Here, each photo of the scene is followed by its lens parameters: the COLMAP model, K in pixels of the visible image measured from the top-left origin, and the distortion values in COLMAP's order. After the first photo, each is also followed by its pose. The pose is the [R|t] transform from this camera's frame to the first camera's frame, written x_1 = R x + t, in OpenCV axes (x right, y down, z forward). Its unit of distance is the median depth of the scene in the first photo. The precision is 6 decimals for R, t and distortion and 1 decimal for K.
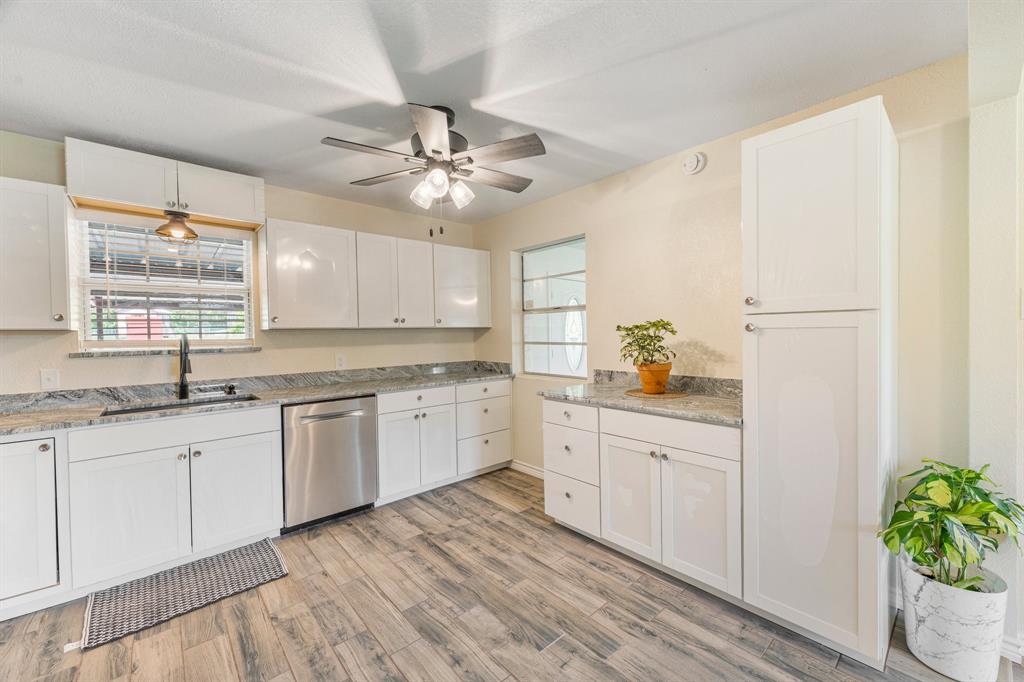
lens RADIAL K [[404.3, 0, 513.8], [0, 404.3, 337.9], [0, 0, 1]] dist [0.000560, 0.000419]
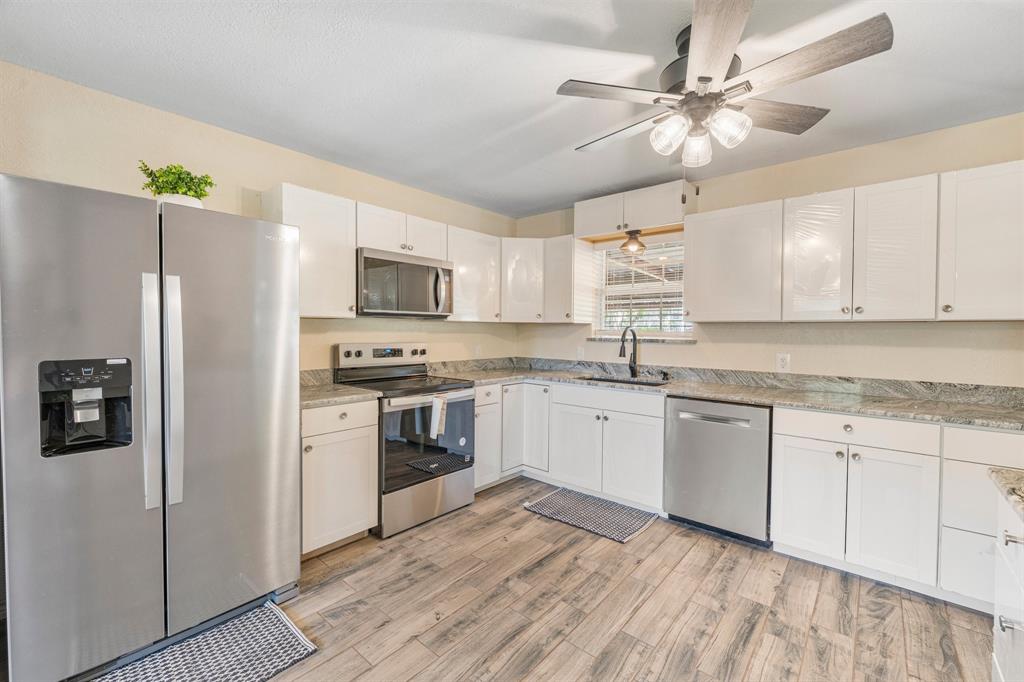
lens RADIAL K [[422.7, 0, 512.2], [0, 422.7, 338.1], [0, 0, 1]] dist [0.000501, -0.000337]
pose [[0.136052, 0.036316, -0.990036, 0.457736], [-0.022241, 0.999188, 0.033596, -0.009518], [0.990452, 0.017449, 0.136749, 0.454676]]
